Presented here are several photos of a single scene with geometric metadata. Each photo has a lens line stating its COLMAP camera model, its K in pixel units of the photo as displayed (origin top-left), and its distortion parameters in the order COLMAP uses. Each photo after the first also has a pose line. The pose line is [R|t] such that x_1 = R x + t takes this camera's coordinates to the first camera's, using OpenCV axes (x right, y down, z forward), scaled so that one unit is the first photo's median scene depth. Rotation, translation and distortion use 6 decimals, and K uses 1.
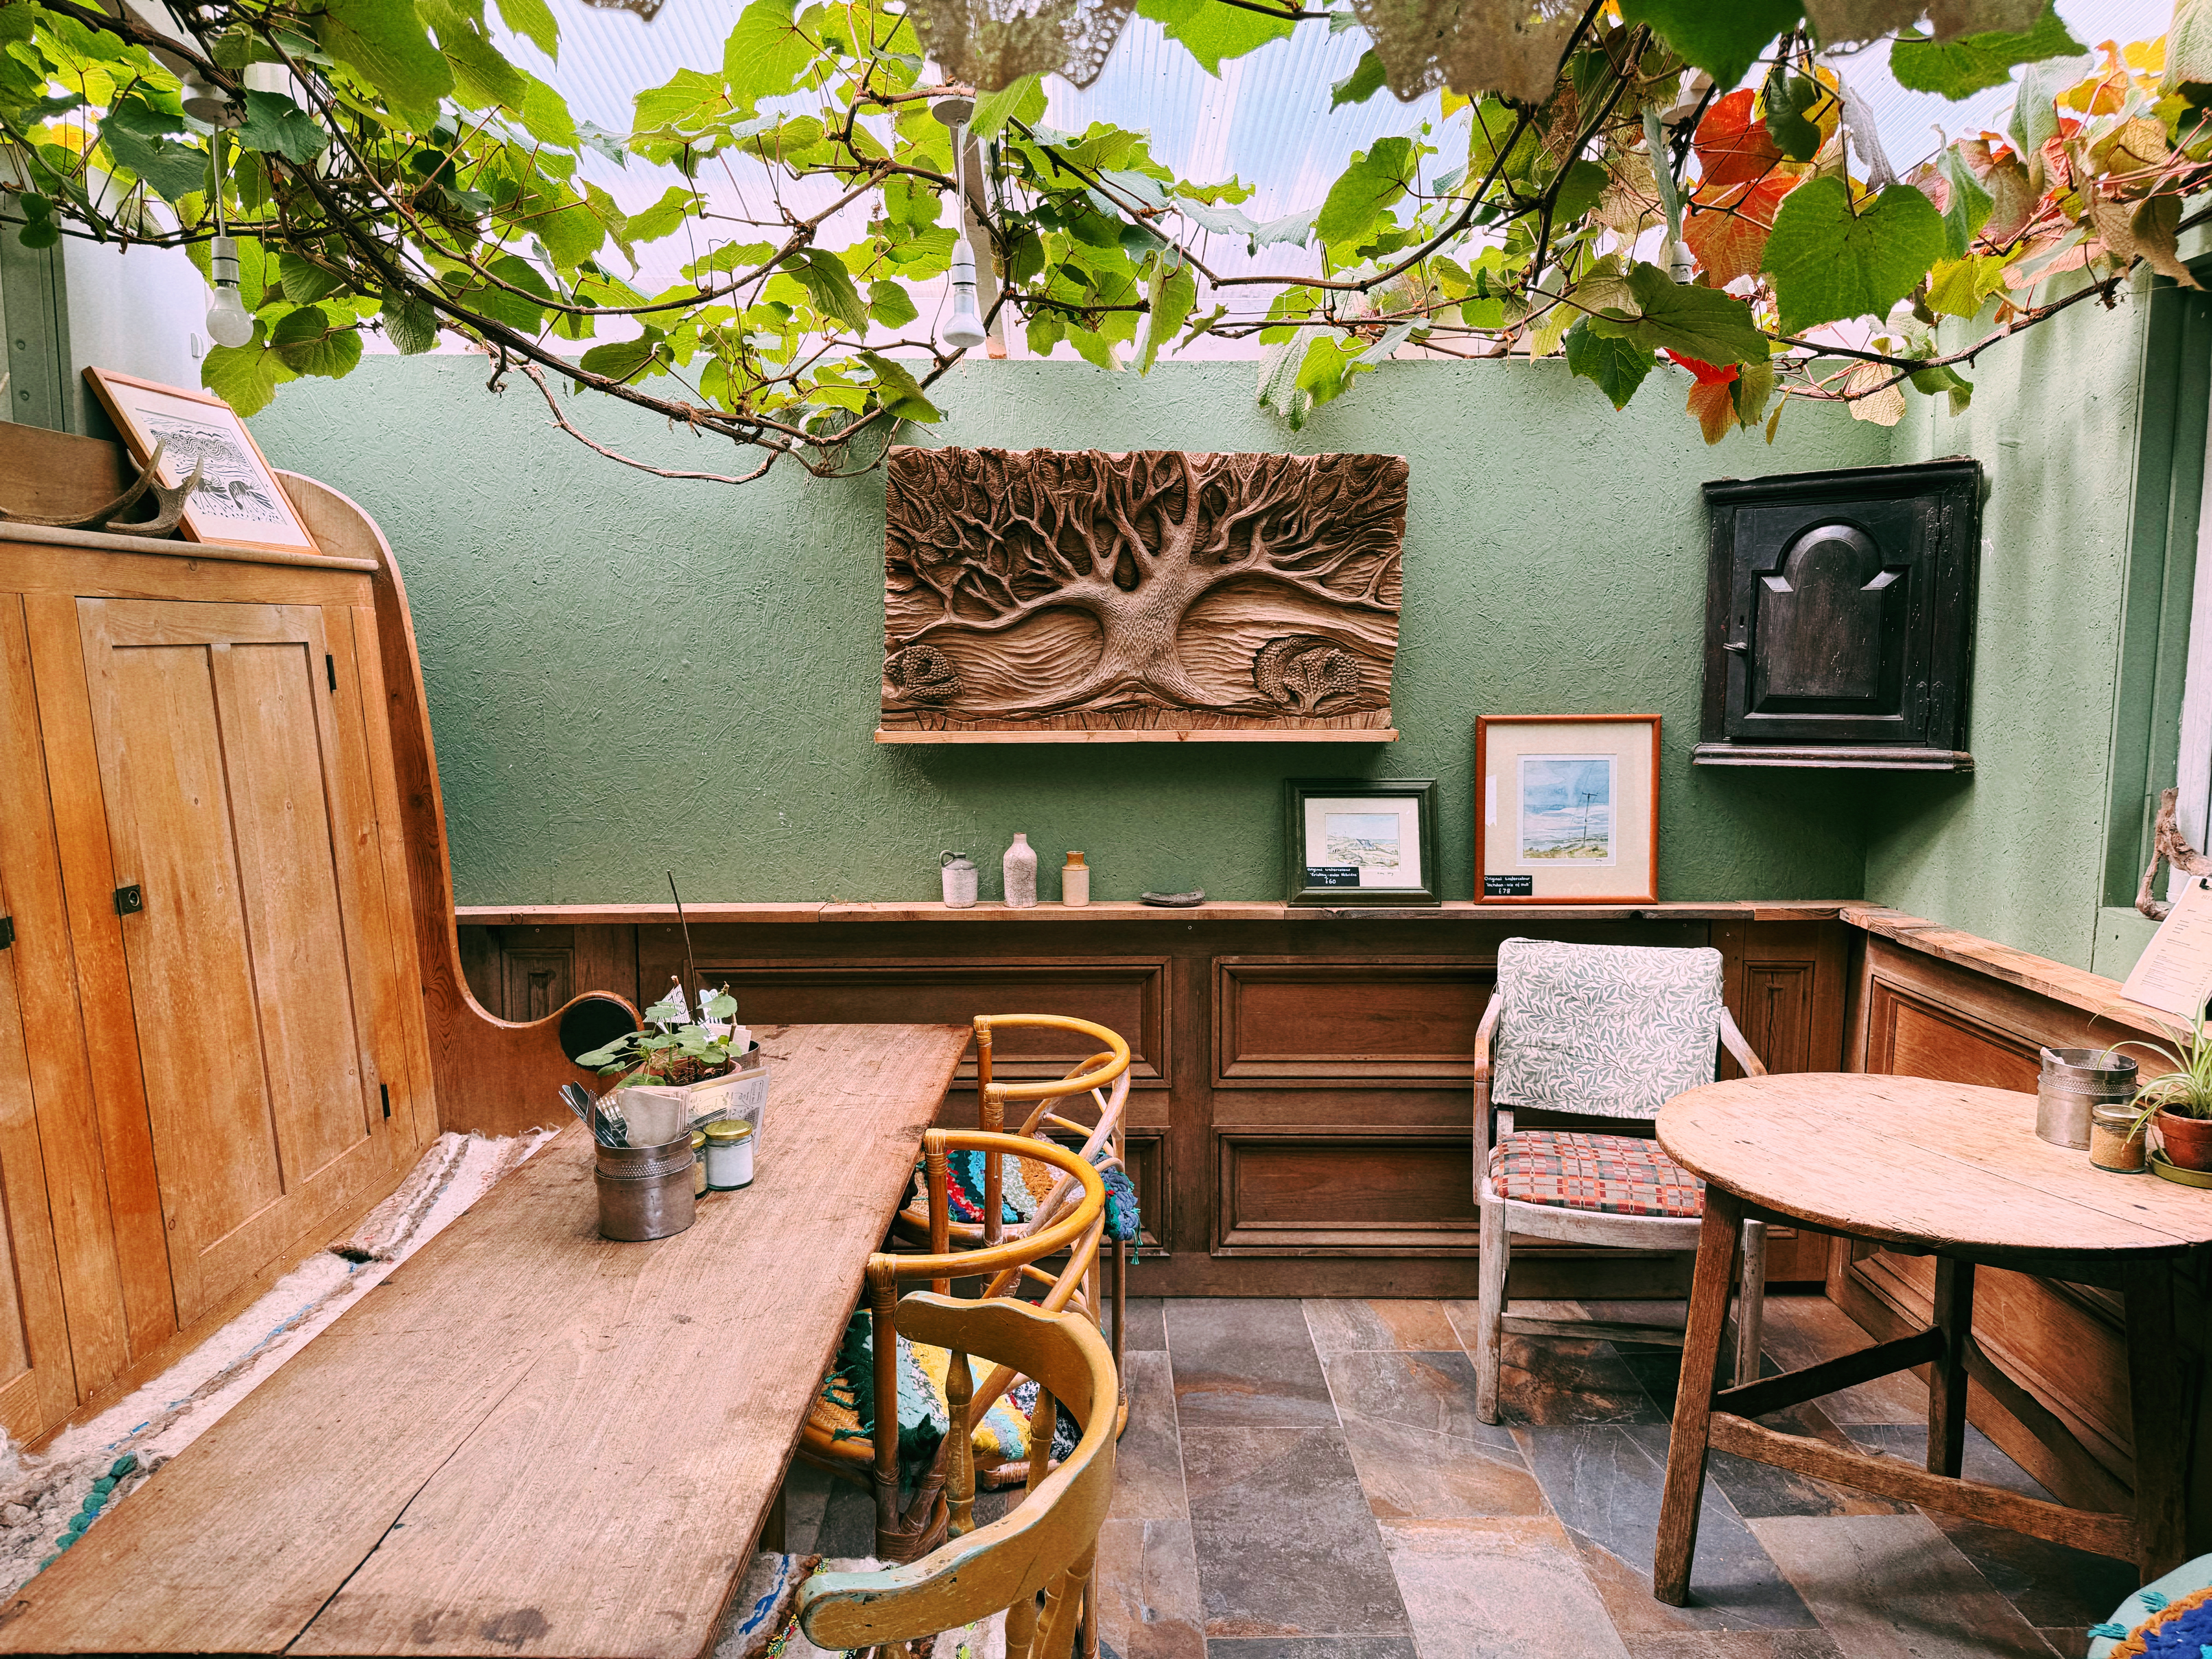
lens RADIAL K [[1552.3, 0, 1116.4], [0, 1552.3, 842.8], [0, 0, 1]] dist [0.059764, -0.080304]
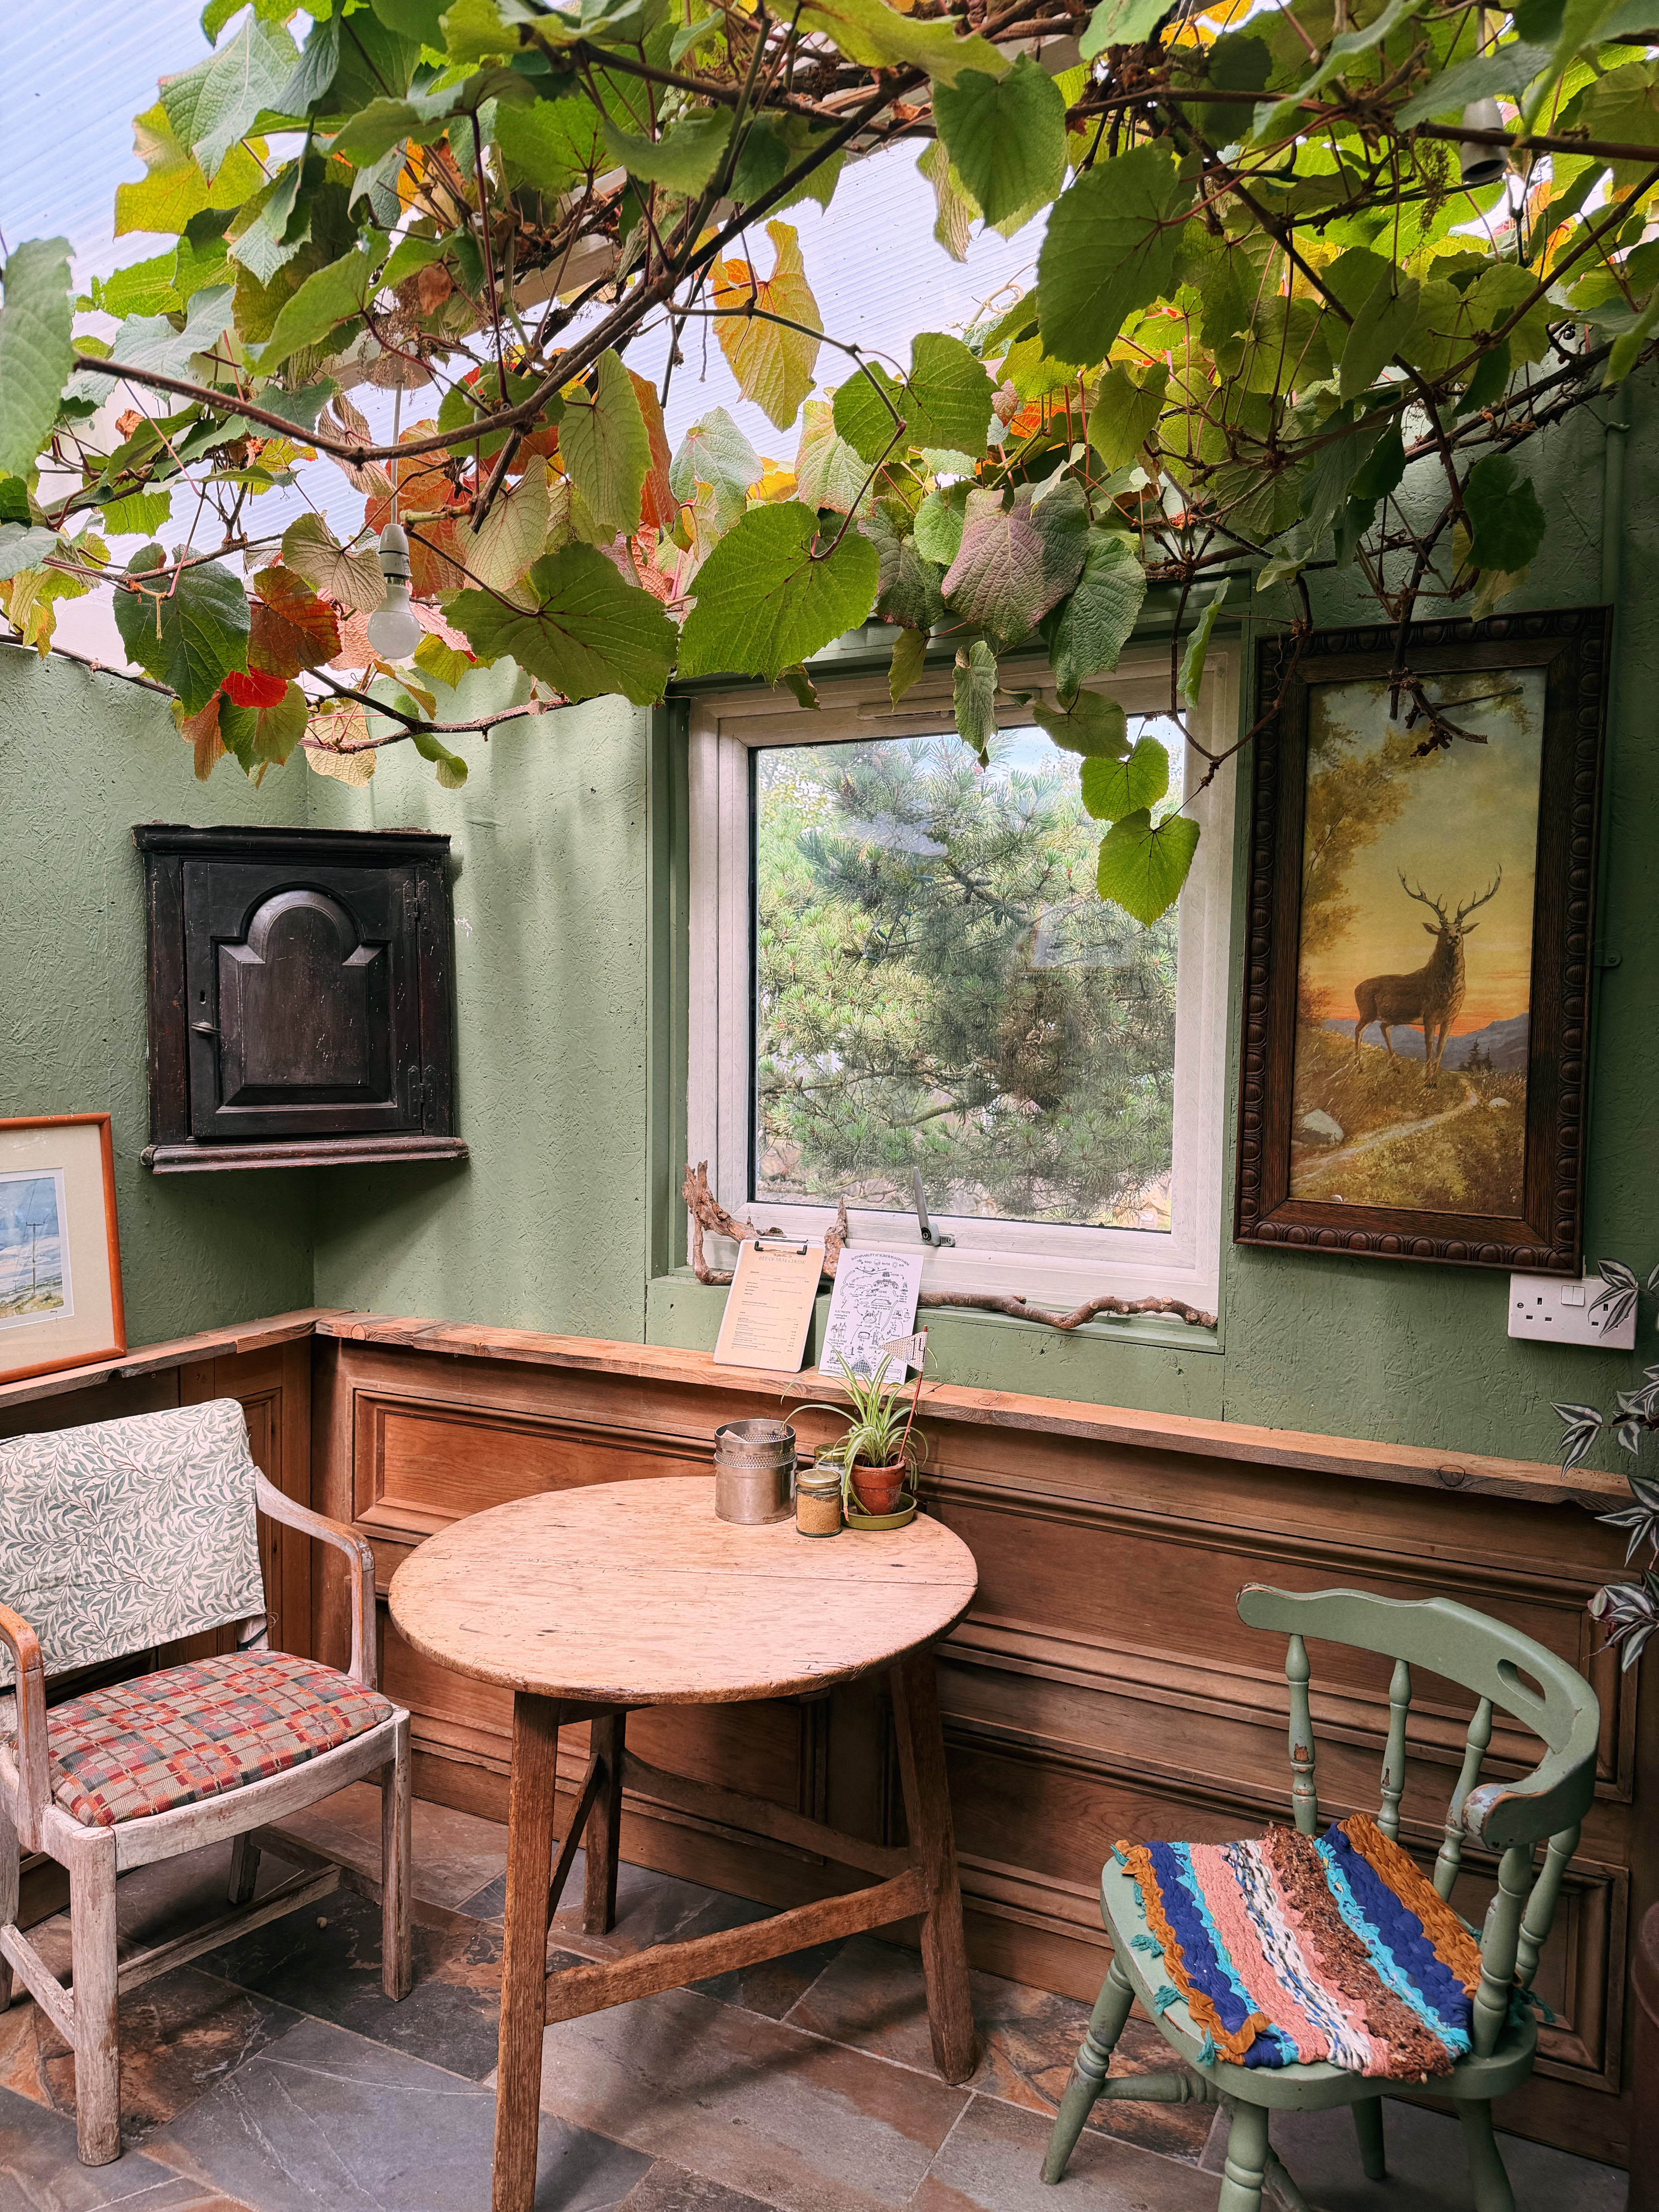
lens RADIAL K [[1552.0, 0, 826.6], [0, 1552.0, 1115.6], [0, 0, 1]] dist [0.118219, -0.169320]
pose [[0.483356, -0.052964, 0.873820, -0.193186], [0.103401, 0.994635, 0.003091, -0.053579], [-0.869296, 0.088860, 0.486239, 0.354876]]
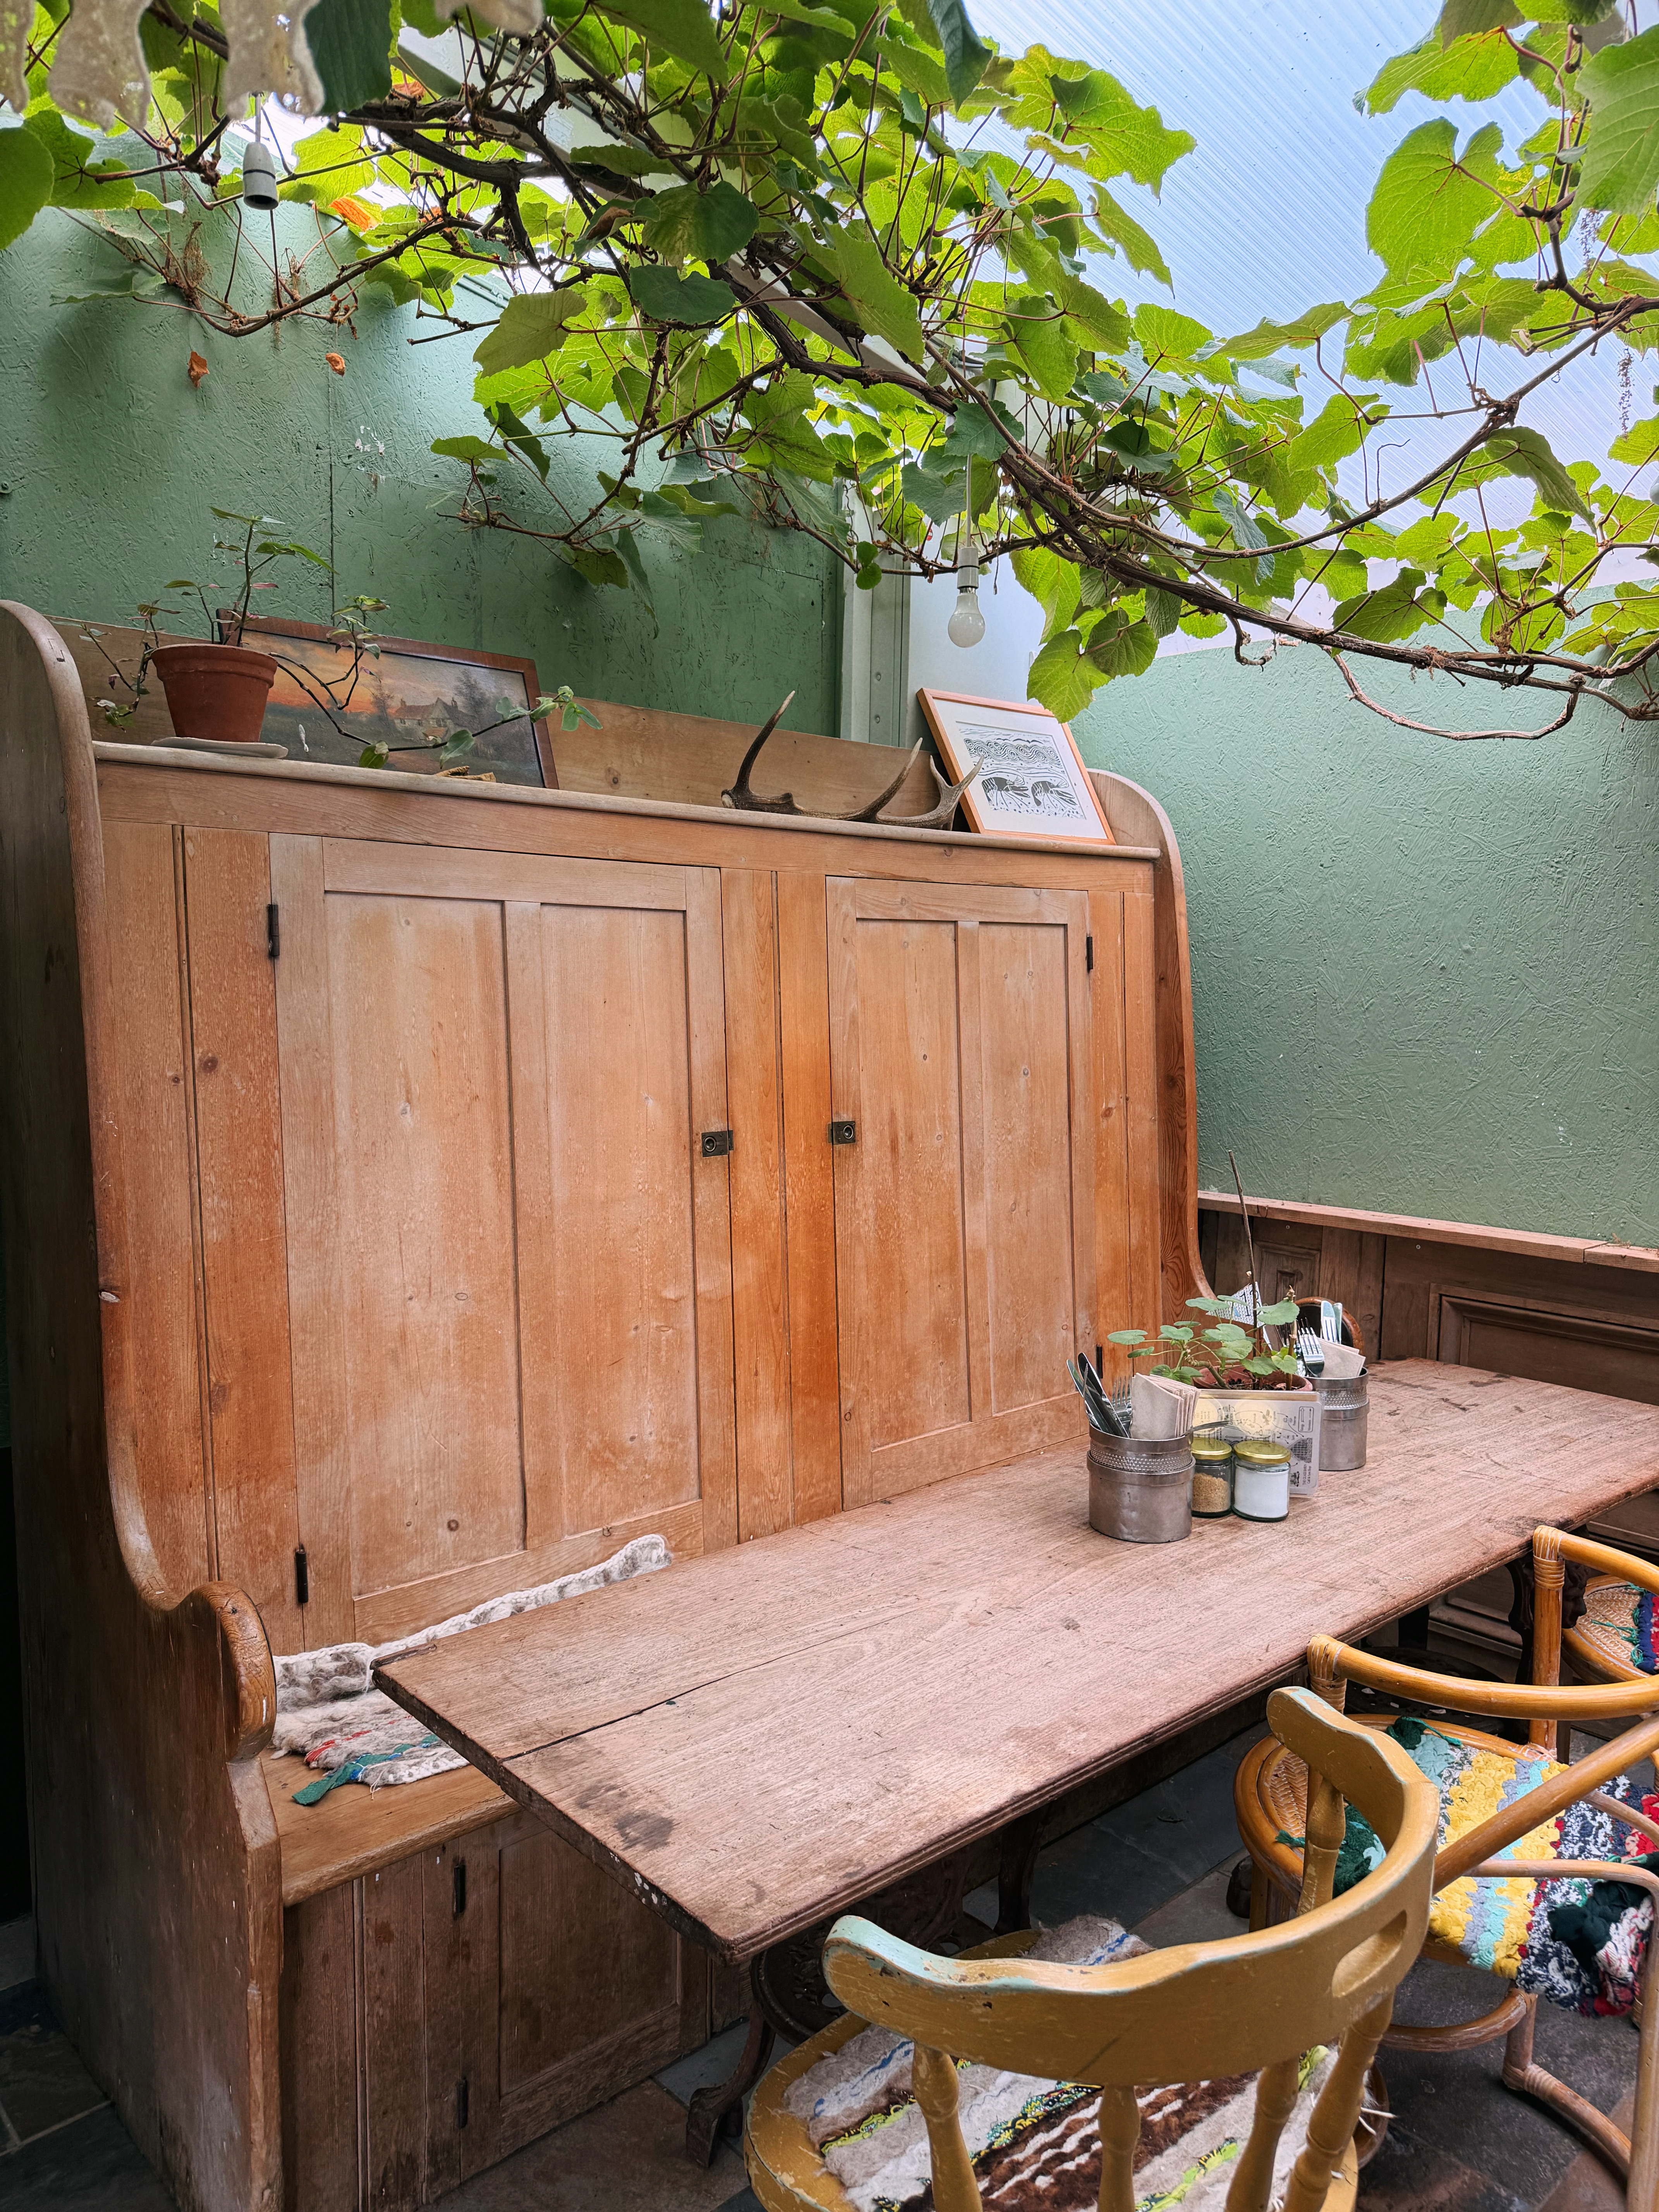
lens RADIAL K [[1552.0, 0, 826.6], [0, 1552.0, 1115.6], [0, 0, 1]] dist [0.118219, -0.169320]
pose [[0.661912, 0.081400, -0.745148, 0.179614], [-0.109577, 0.993915, 0.011239, 0.009291], [0.741529, 0.074212, 0.666804, 0.163340]]
